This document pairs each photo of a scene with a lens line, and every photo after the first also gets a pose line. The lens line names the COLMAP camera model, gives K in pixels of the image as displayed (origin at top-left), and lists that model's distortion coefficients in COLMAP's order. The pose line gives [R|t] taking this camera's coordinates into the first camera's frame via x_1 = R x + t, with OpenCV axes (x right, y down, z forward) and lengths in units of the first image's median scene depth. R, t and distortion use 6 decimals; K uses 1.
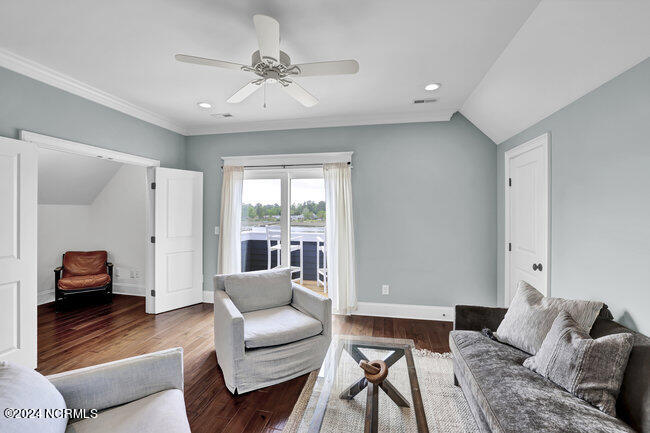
lens RADIAL K [[286.5, 0, 322.9], [0, 286.5, 214.4], [0, 0, 1]] dist [-0.022212, 0.001093]
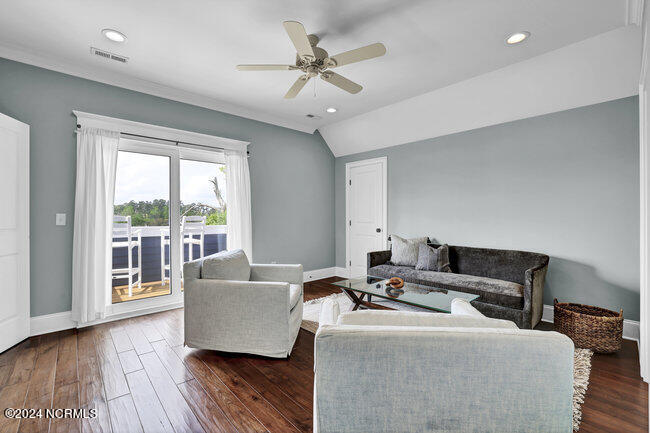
lens RADIAL K [[282.4, 0, 321.1], [0, 282.4, 218.6], [0, 0, 1]] dist [-0.011128, 0.000723]
pose [[0.596809, -0.013783, 0.802265, -0.590438], [0.009328, 0.999904, 0.010239, 0.059366], [-0.802329, 0.001373, 0.596880, 0.148681]]
